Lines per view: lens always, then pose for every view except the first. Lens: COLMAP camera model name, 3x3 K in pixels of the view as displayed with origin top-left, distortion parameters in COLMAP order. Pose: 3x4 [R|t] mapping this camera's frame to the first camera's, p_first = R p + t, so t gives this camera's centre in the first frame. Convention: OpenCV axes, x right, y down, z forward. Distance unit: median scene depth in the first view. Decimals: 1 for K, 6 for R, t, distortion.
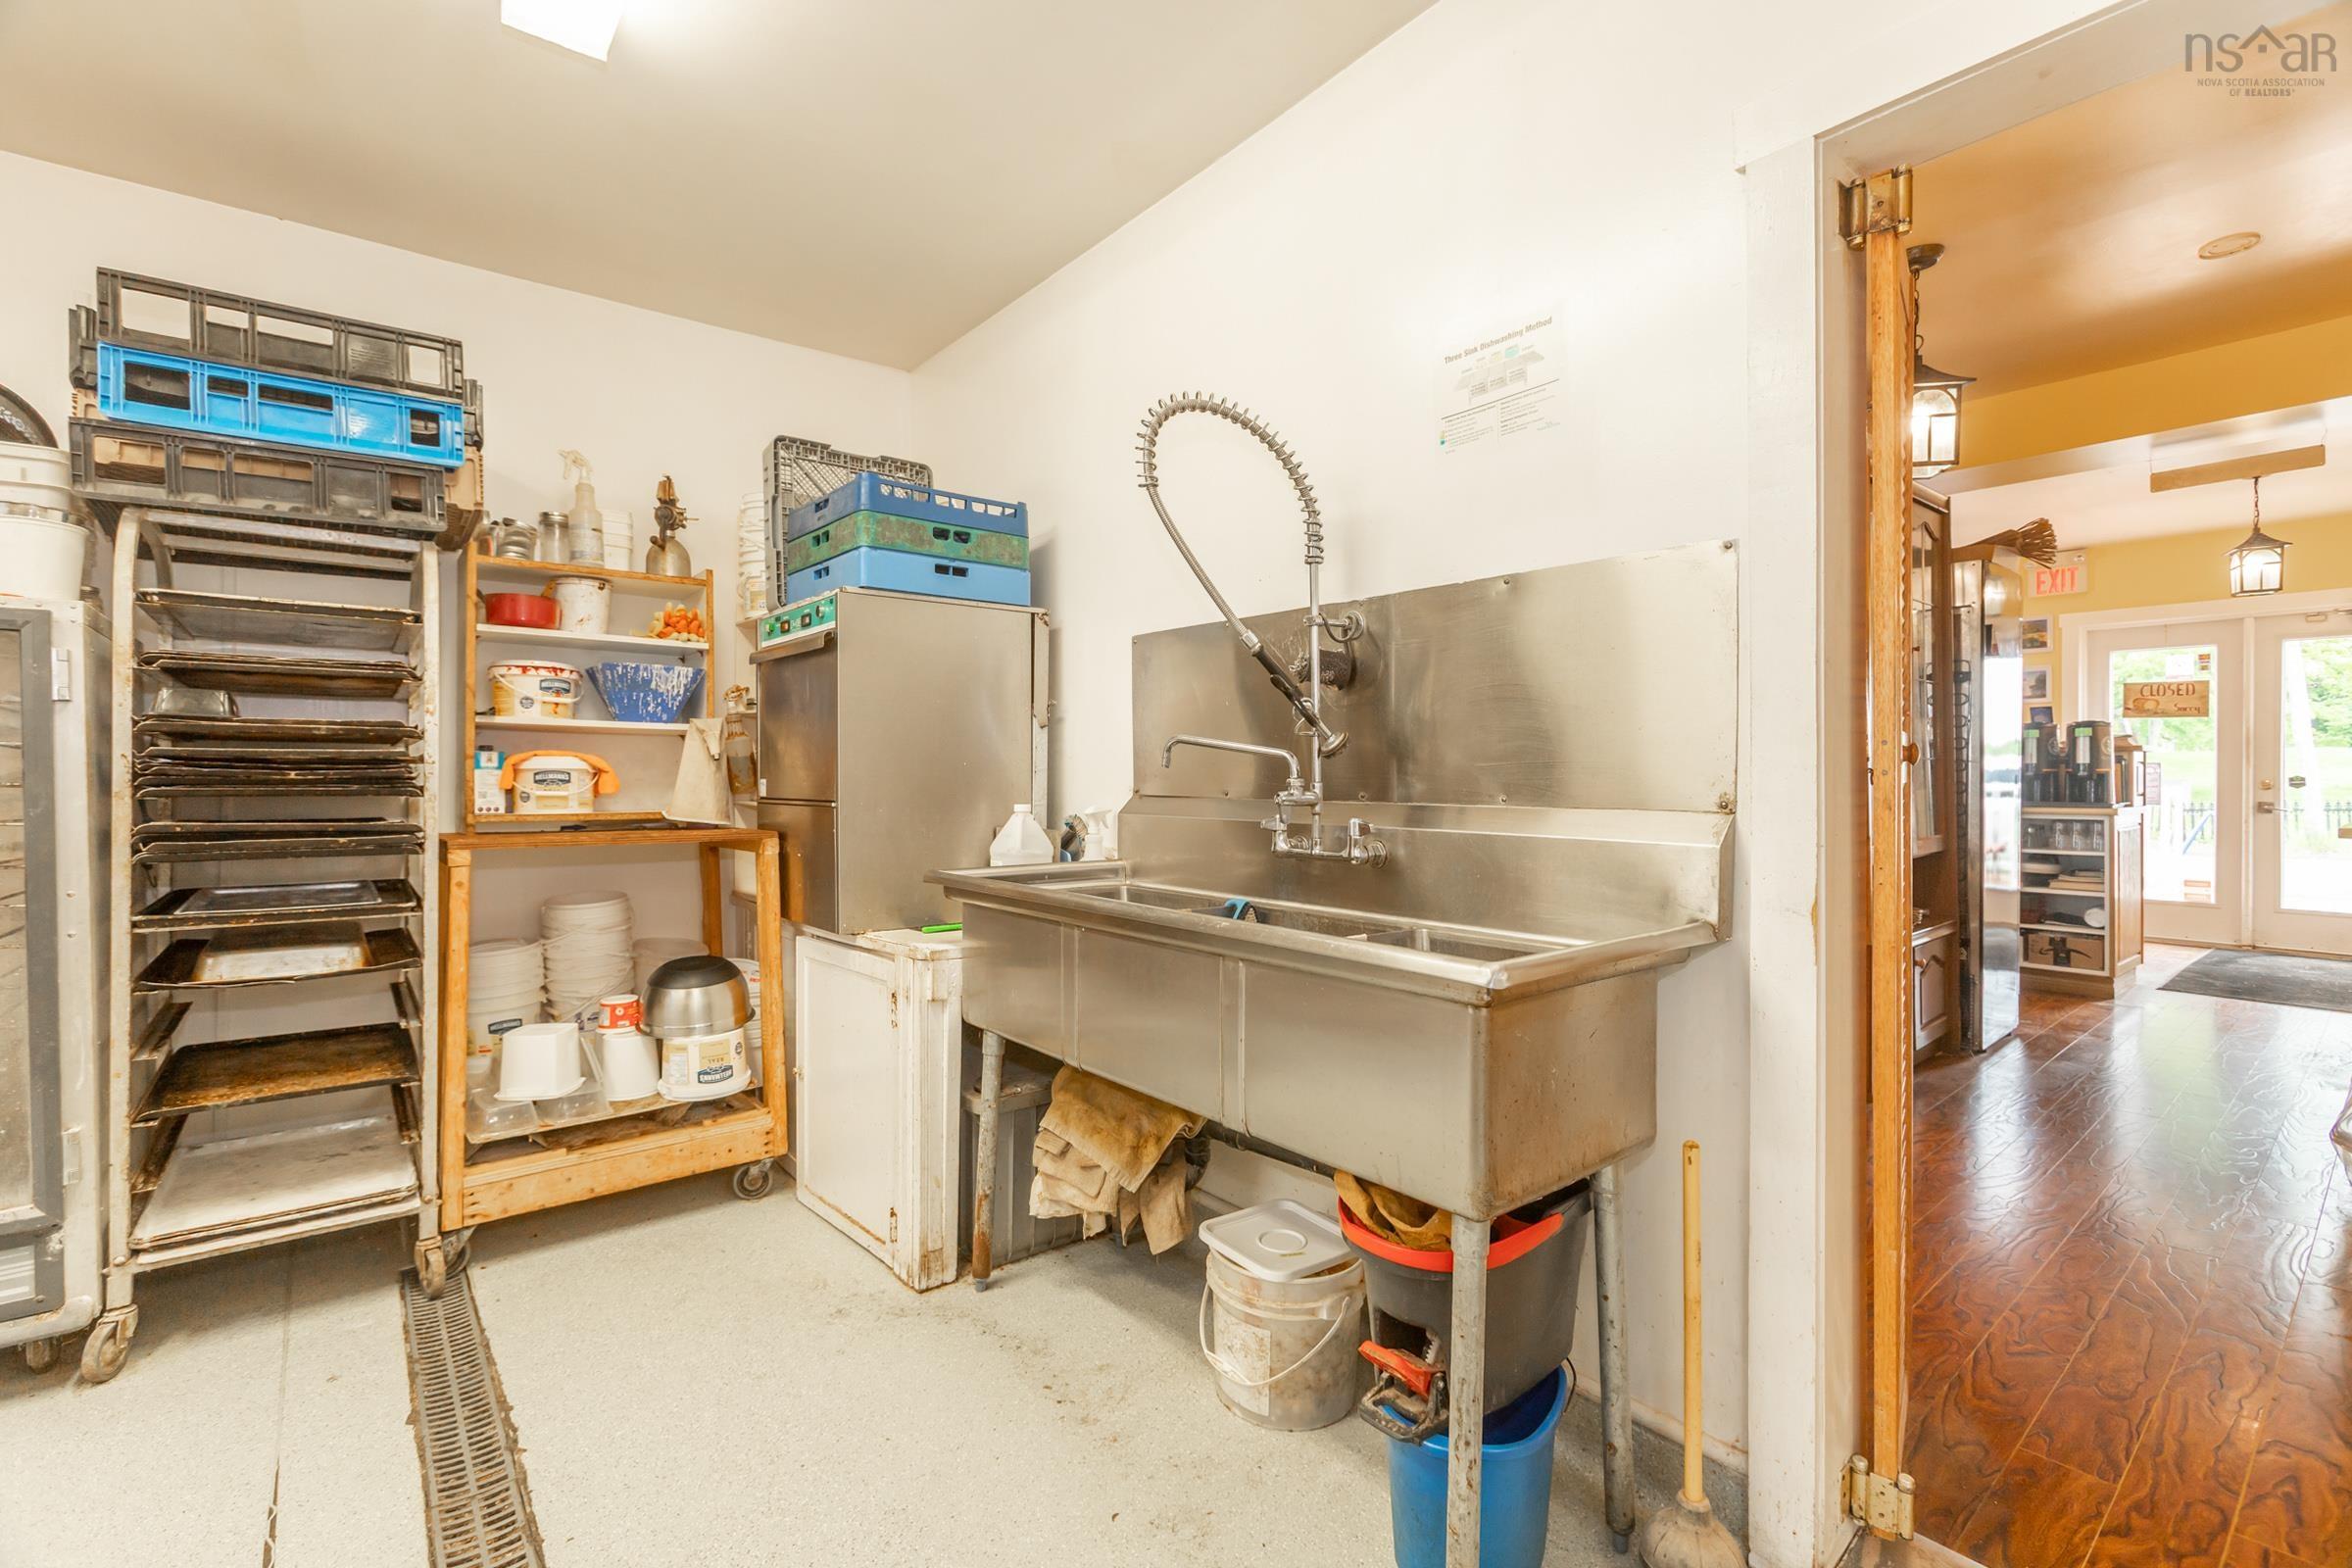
lens RADIAL K [[1051.4, 0, 1178.1], [0, 1051.4, 779.0], [0, 0, 1]] dist [-0.001931, 0.002782]
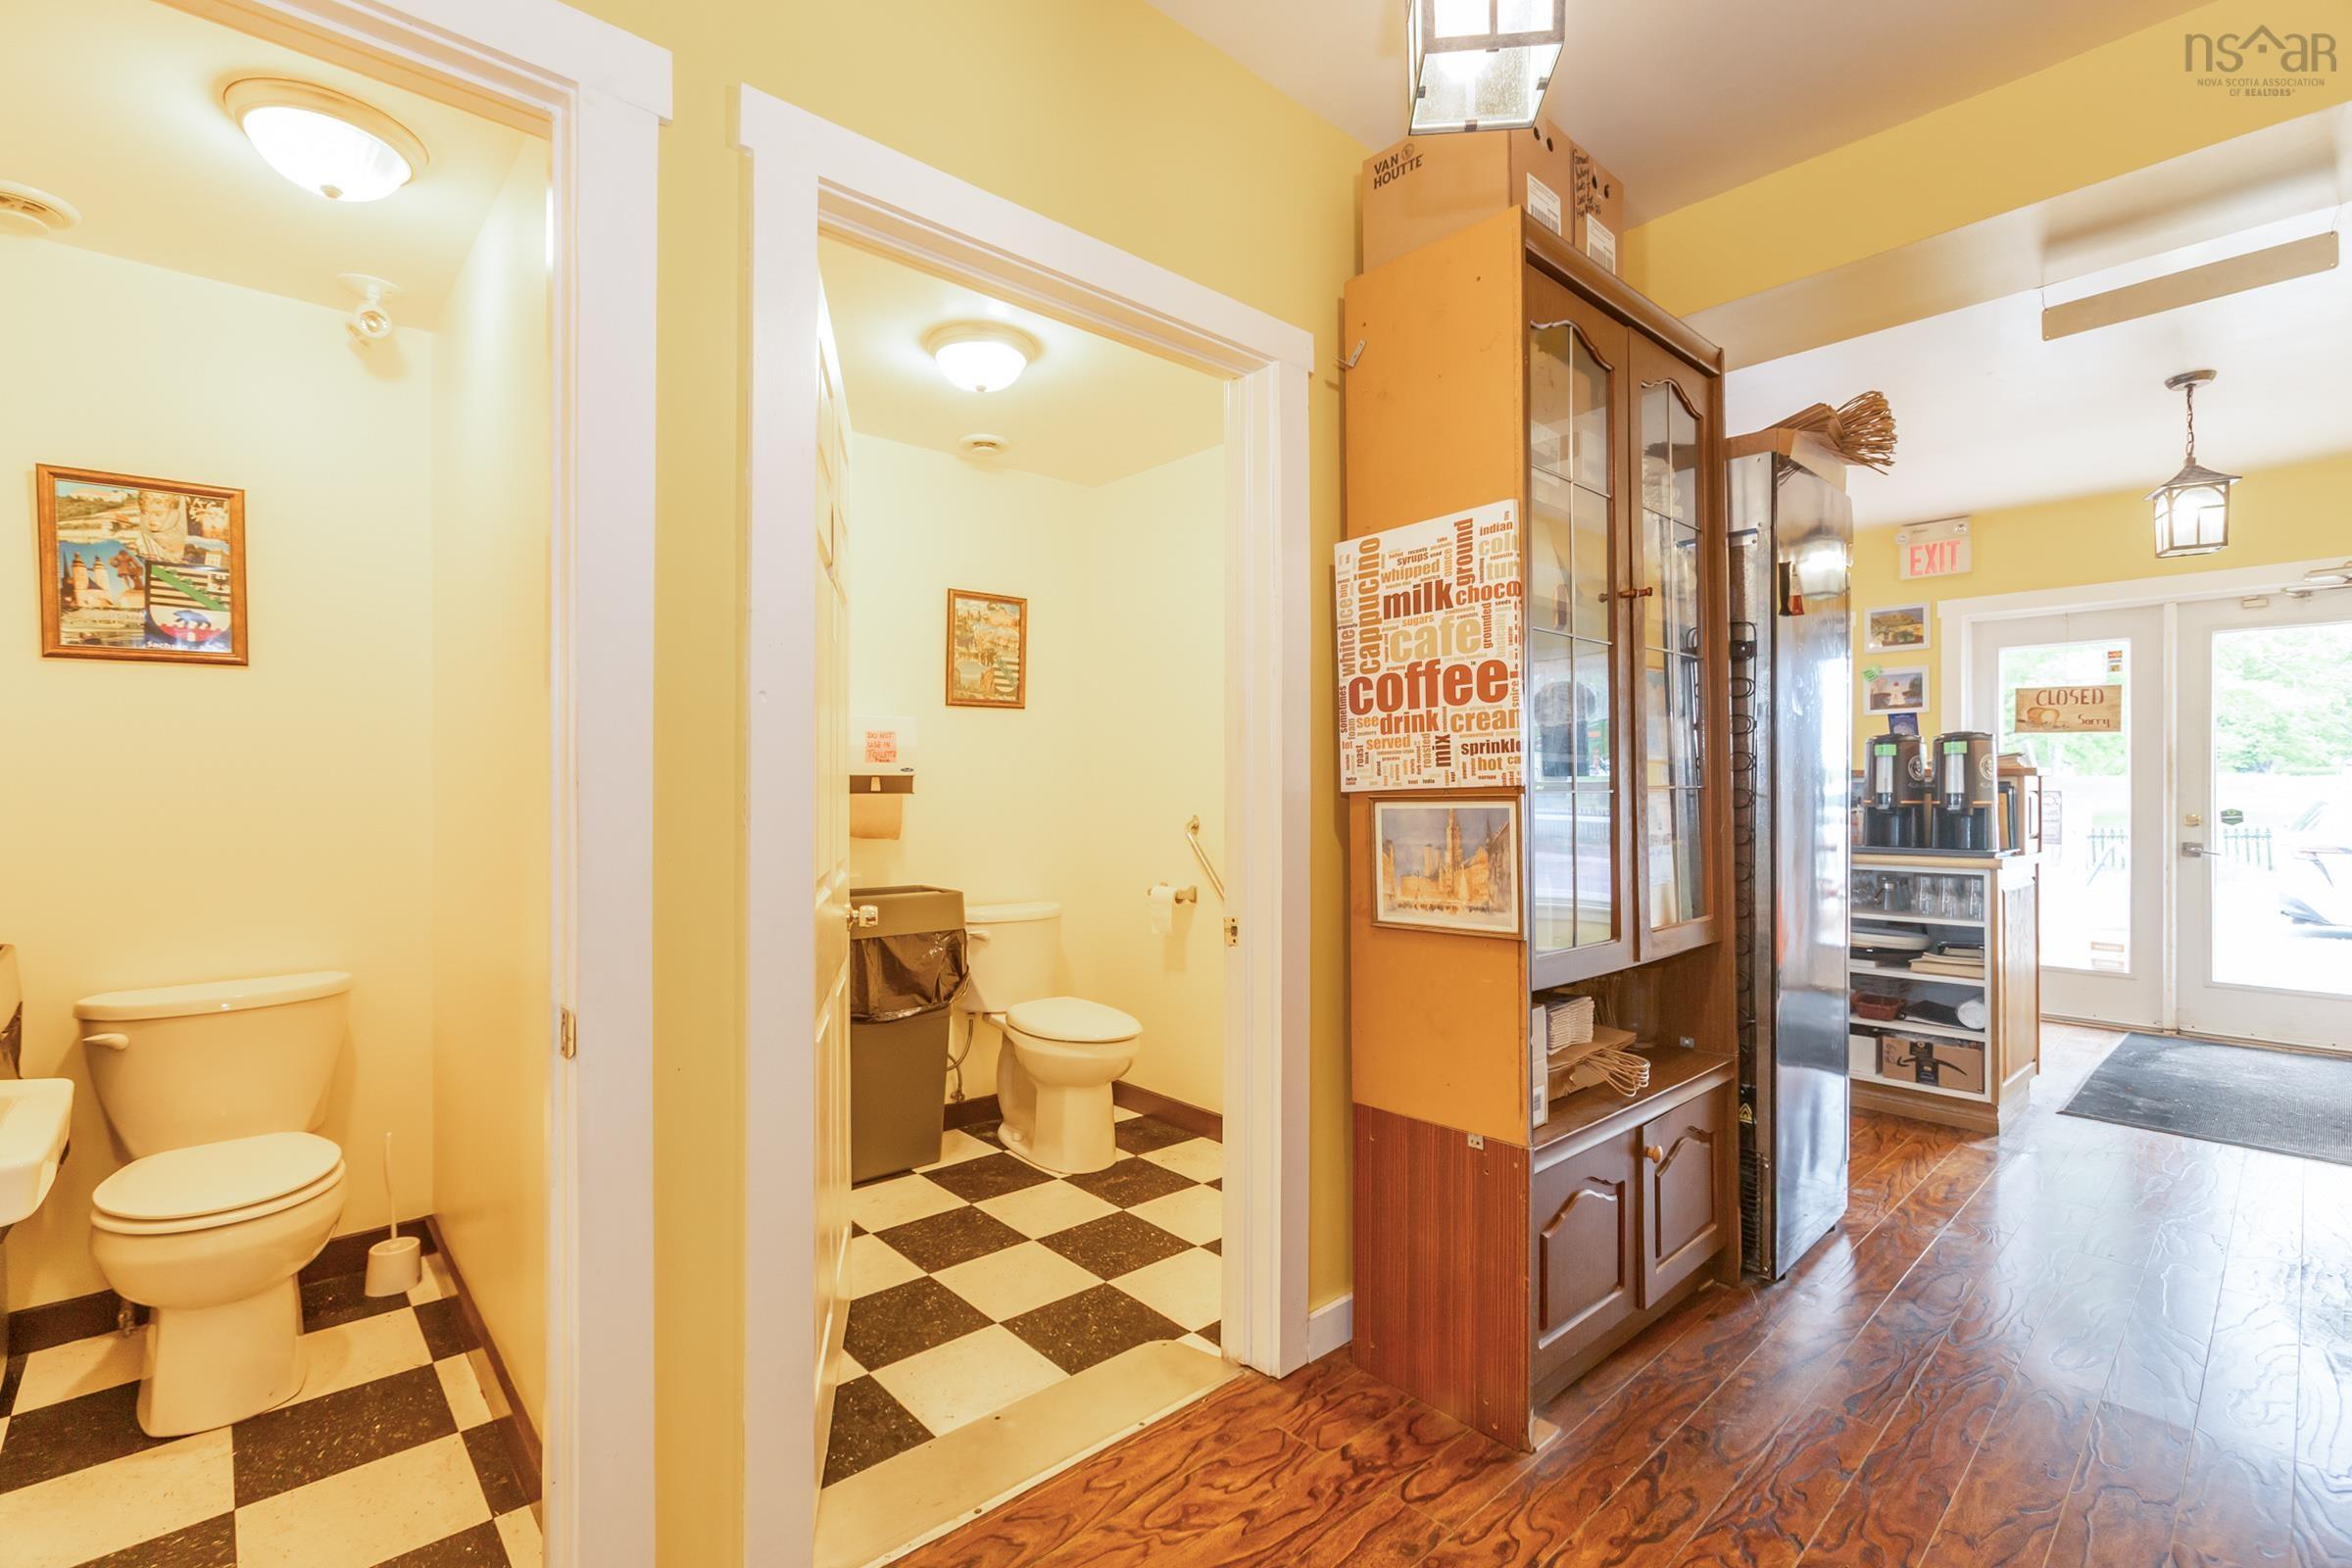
lens RADIAL K [[1051.4, 0, 1171.9], [0, 1051.4, 789.5], [0, 0, 1]] dist [-0.001931, 0.002782]
pose [[0.998793, 0.003943, 0.048960, 0.301091], [-0.003537, 0.999959, -0.008384, -0.009211], [-0.048991, 0.008201, 0.998766, 0.322021]]
